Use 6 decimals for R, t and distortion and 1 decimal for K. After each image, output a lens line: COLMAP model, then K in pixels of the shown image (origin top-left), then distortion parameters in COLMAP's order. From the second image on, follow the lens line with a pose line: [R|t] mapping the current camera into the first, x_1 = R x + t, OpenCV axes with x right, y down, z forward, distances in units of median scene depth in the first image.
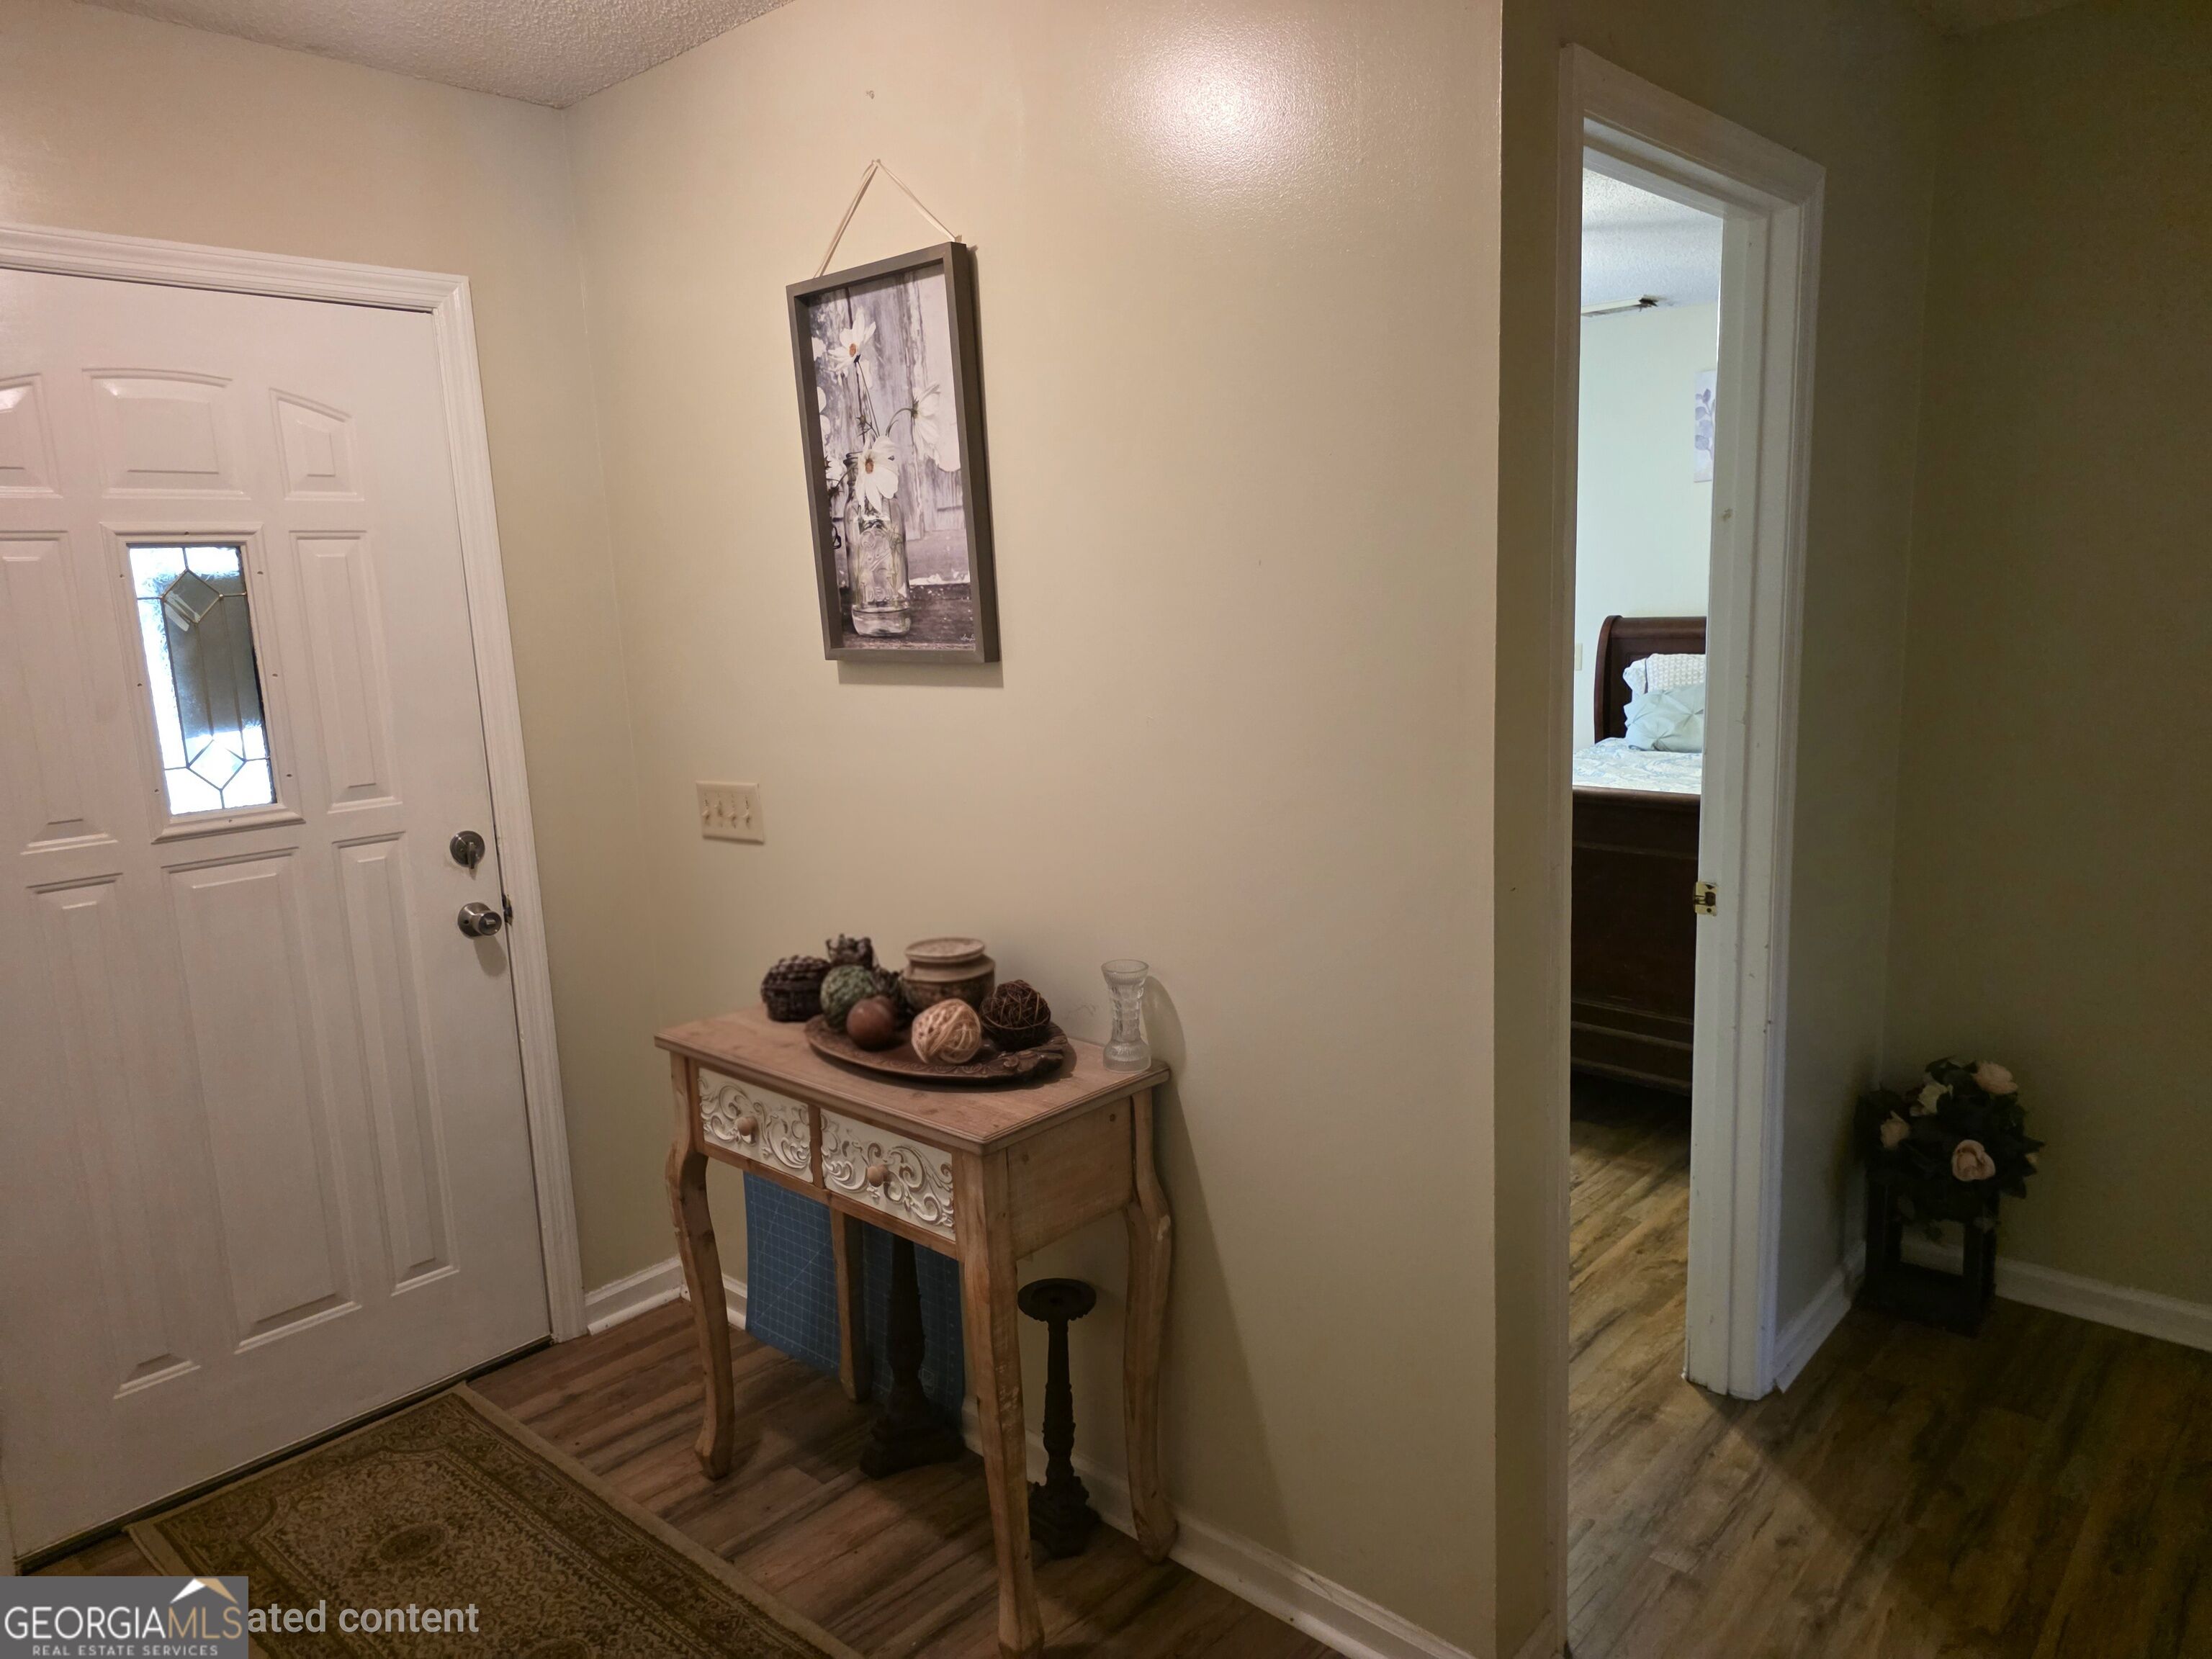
lens RADIAL K [[1462.5, 0, 1111.2], [0, 1462.5, 838.2], [0, 0, 1]] dist [0.062564, -0.034616]
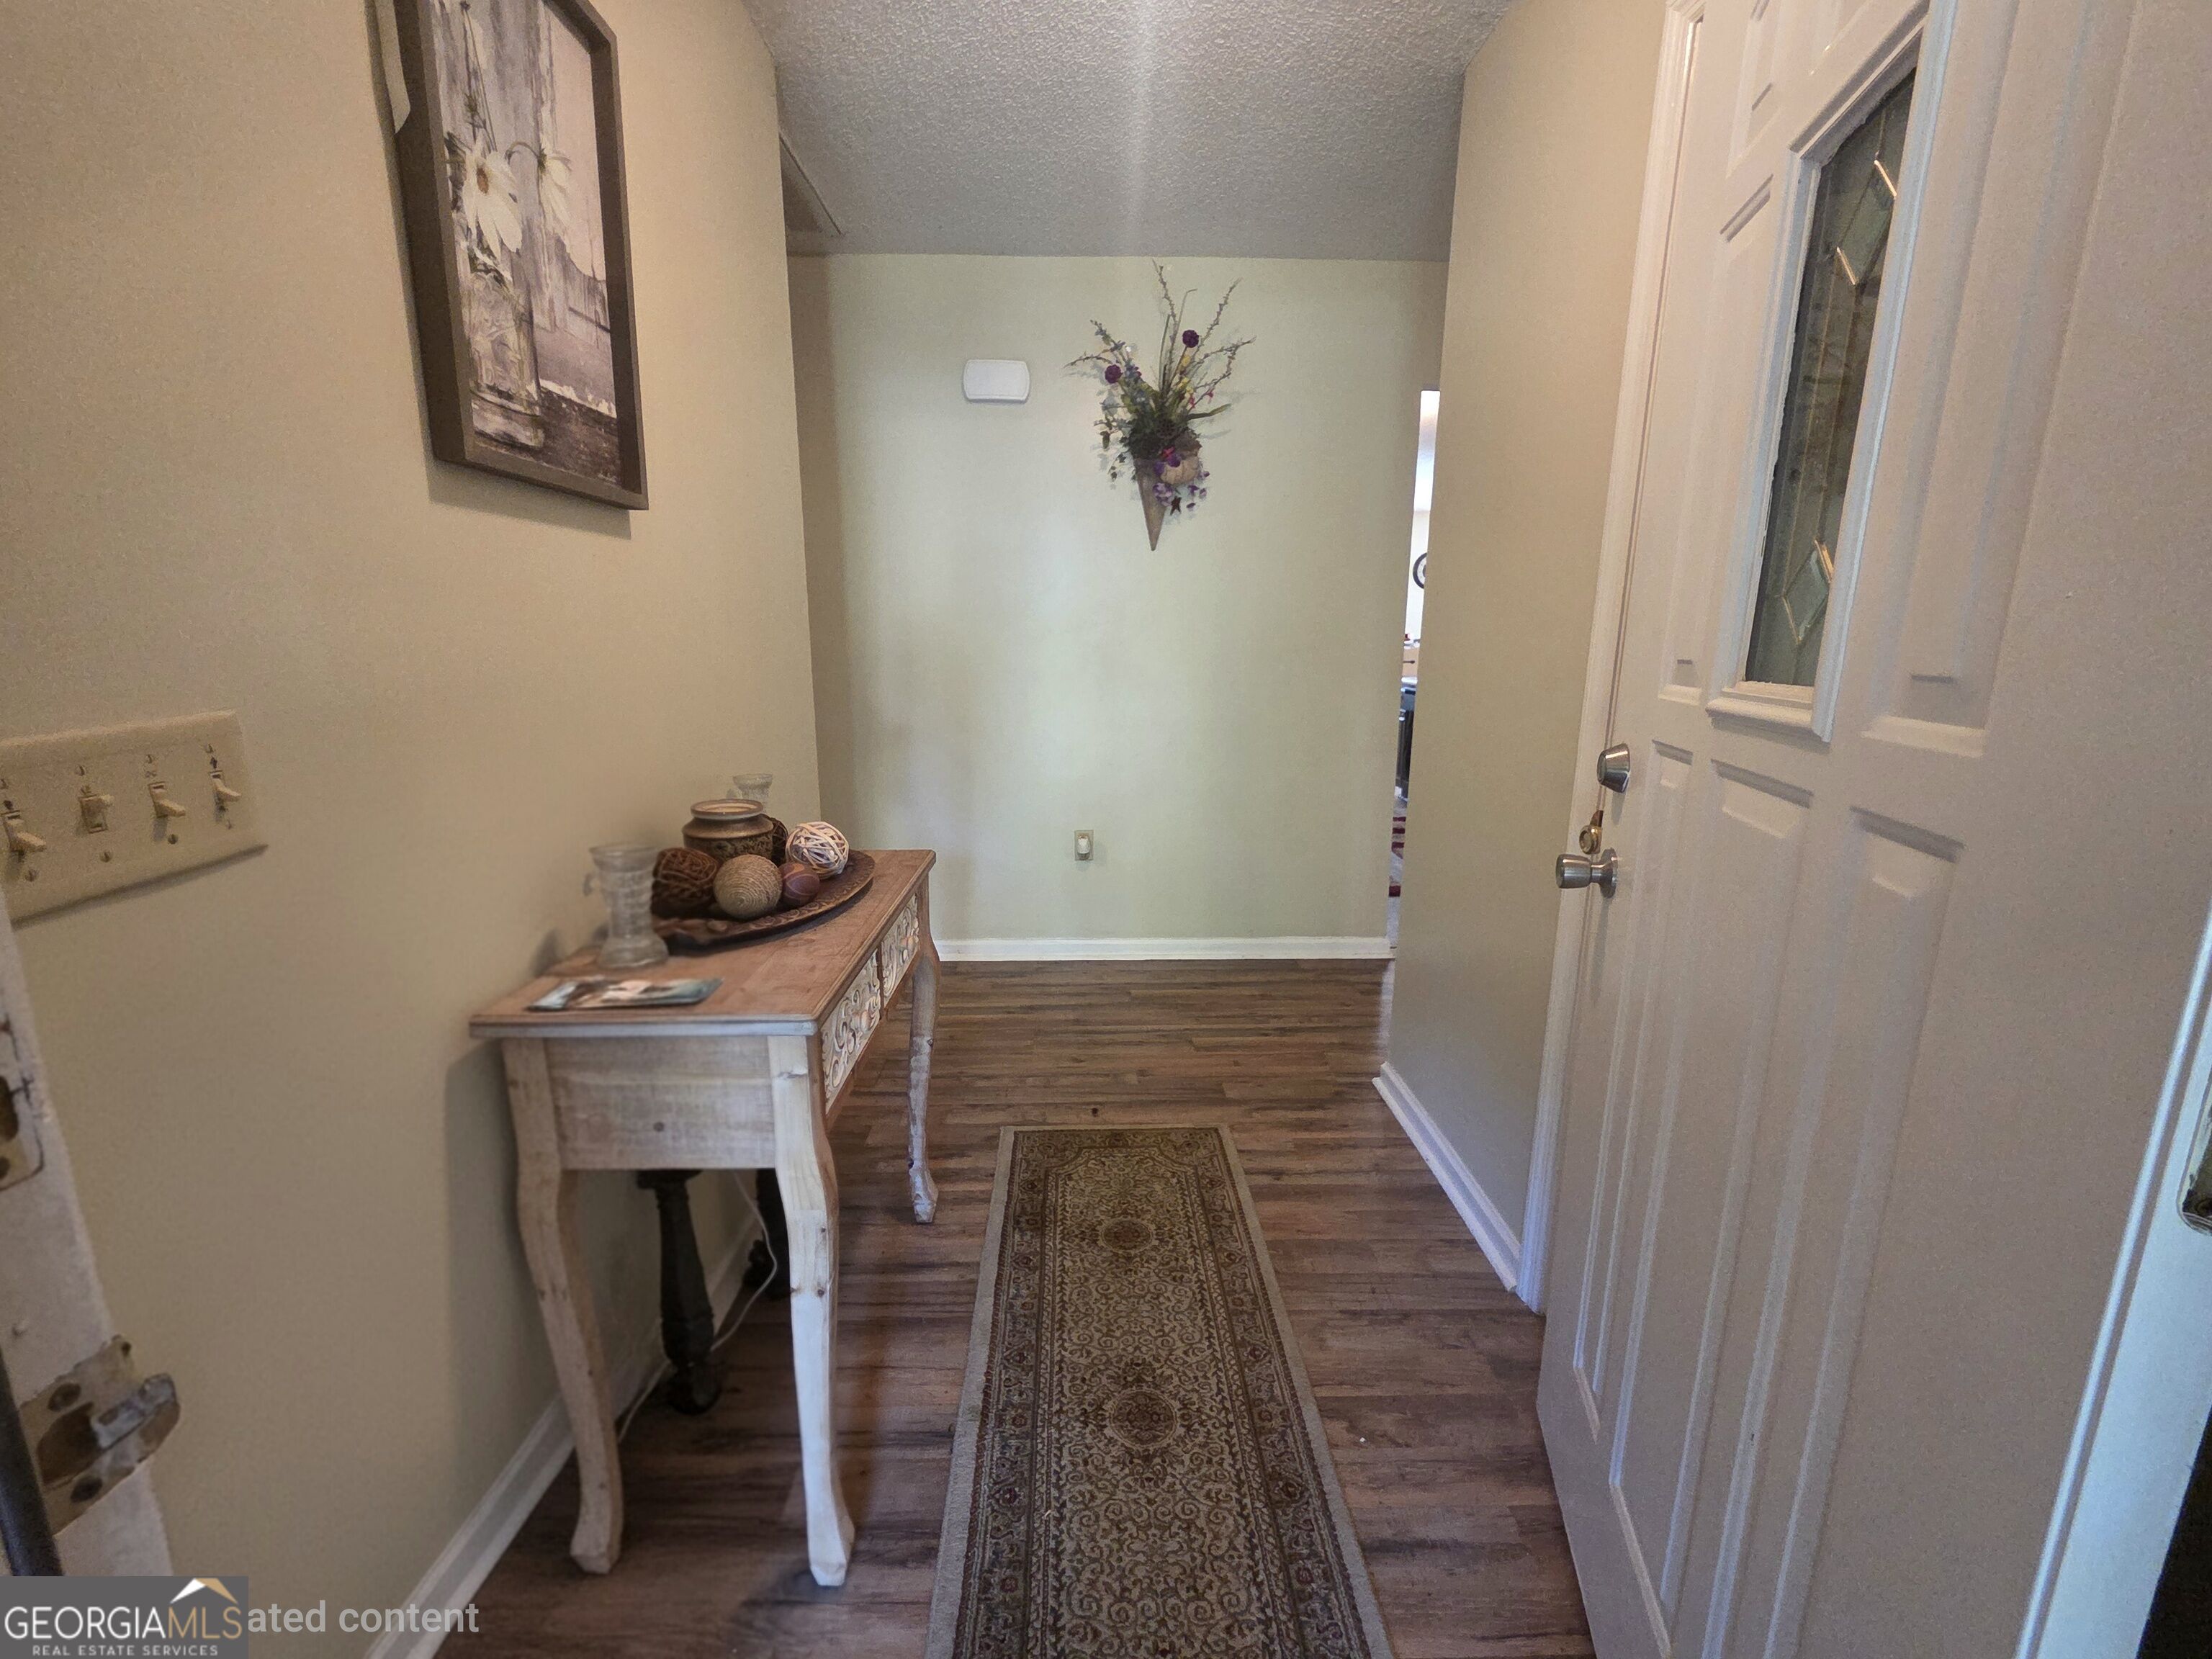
lens RADIAL K [[901.9, 0, 1102.8], [0, 901.9, 823.9], [0, 0, 1]] dist [0.001304, -0.000710]
pose [[-0.677153, -0.111718, 0.727312, -0.697321], [0.159555, 0.942600, 0.293338, -0.048852], [-0.718336, 0.314680, -0.620459, 1.146860]]
